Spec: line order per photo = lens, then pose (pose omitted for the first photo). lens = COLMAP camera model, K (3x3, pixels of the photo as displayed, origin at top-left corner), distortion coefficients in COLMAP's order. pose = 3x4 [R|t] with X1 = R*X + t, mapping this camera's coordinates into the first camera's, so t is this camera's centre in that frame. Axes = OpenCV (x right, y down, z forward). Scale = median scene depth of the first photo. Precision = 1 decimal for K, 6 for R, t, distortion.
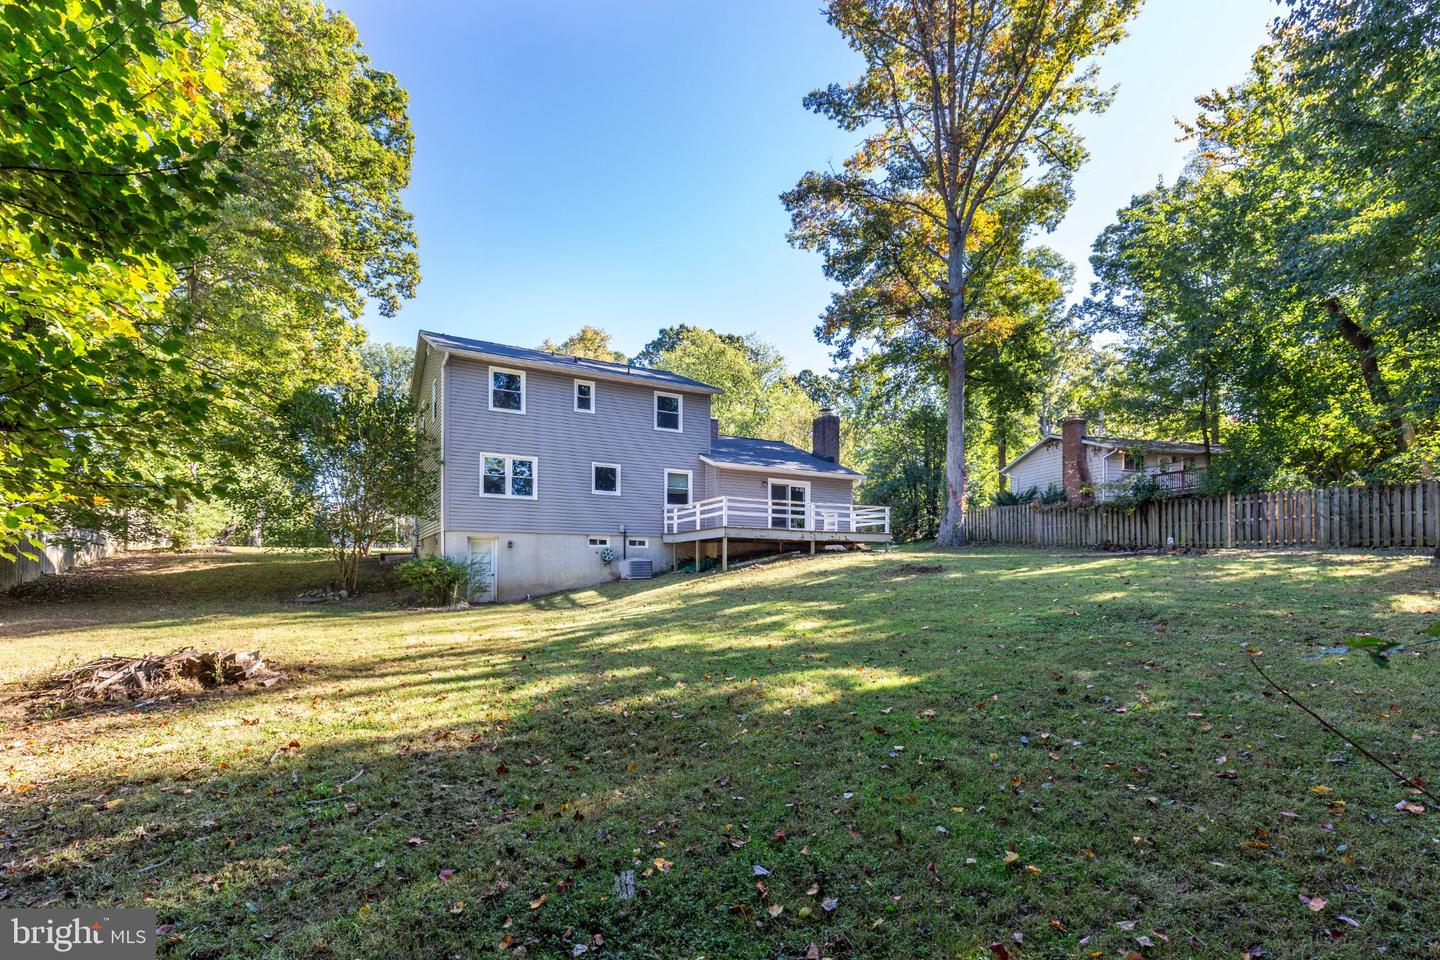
lens RADIAL K [[671.6, 0, 726.7], [0, 671.6, 536.9], [0, 0, 1]] dist [0.002762, -0.001046]
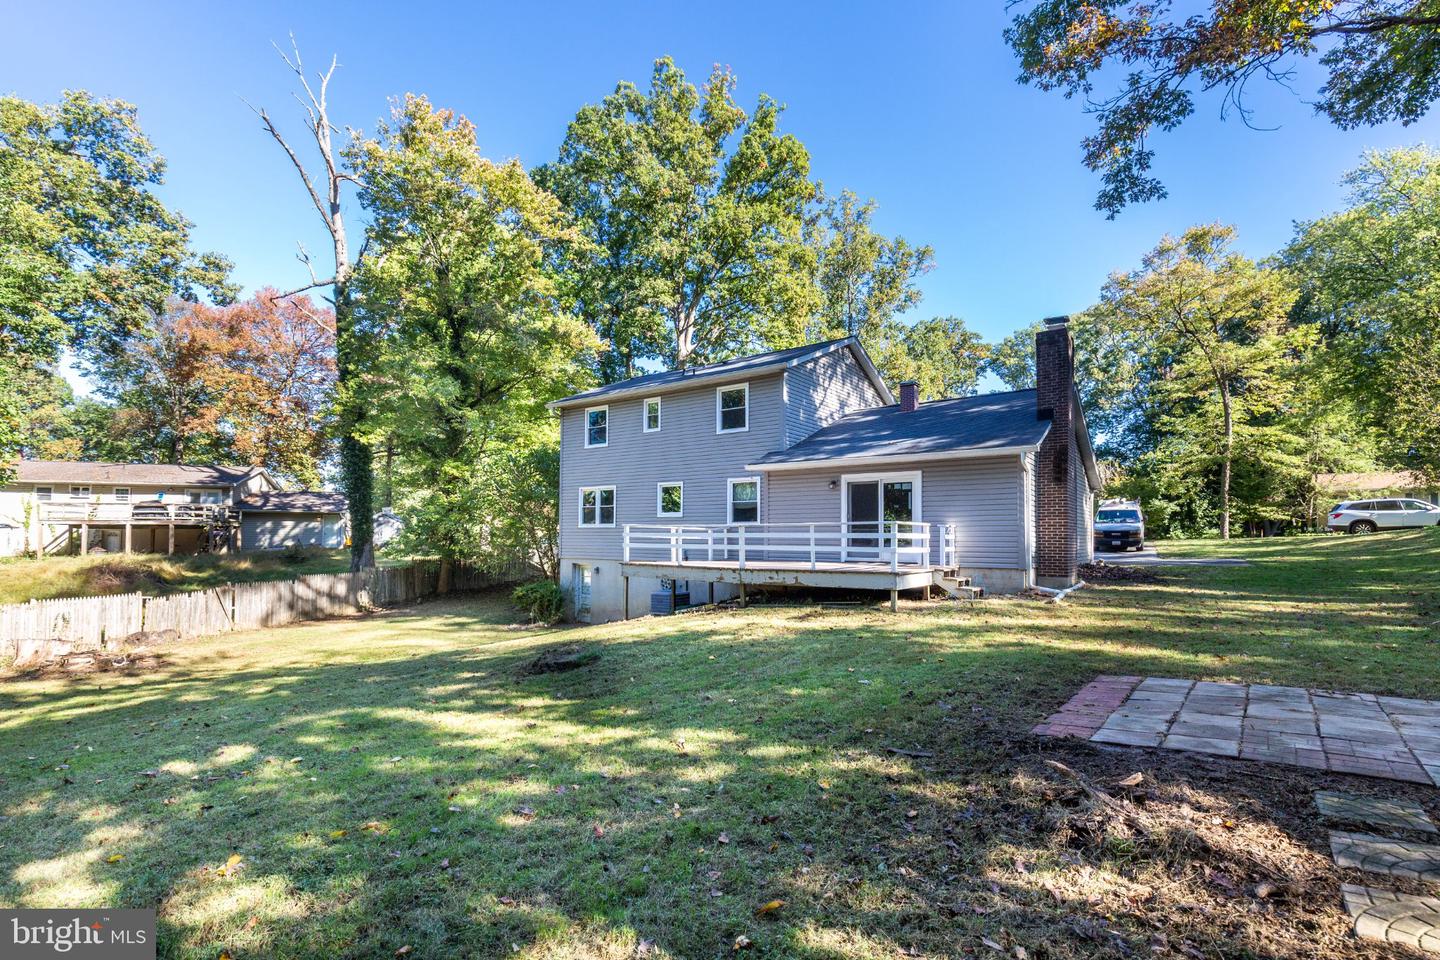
lens RADIAL K [[672.9, 0, 715.3], [0, 672.9, 494.9], [0, 0, 1]] dist [-0.000415, -0.000112]
pose [[0.388808, -0.057460, -0.919525, 0.662455], [0.041651, 0.998129, -0.044760, -0.047268], [0.920377, -0.020896, 0.390474, 0.674099]]
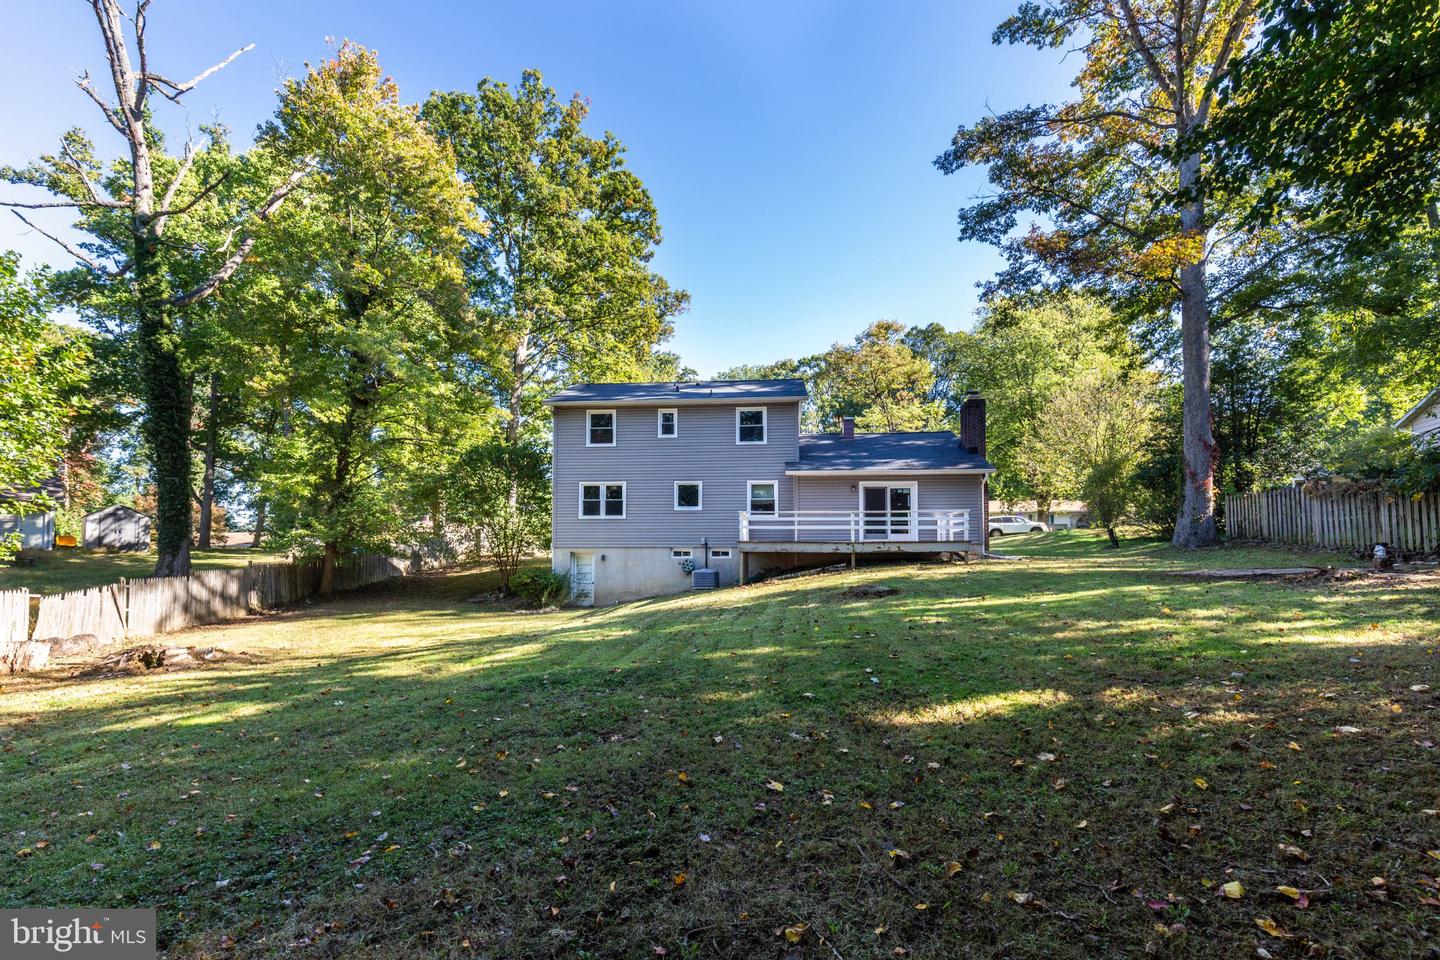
lens RADIAL K [[671.9, 0, 723.5], [0, 671.9, 510.3], [0, 0, 1]] dist [0.000066, -0.000285]
pose [[0.815041, -0.040959, -0.577954, 0.477747], [0.028223, 0.999121, -0.031006, -0.026215], [0.578716, 0.008960, 0.815480, 0.140270]]
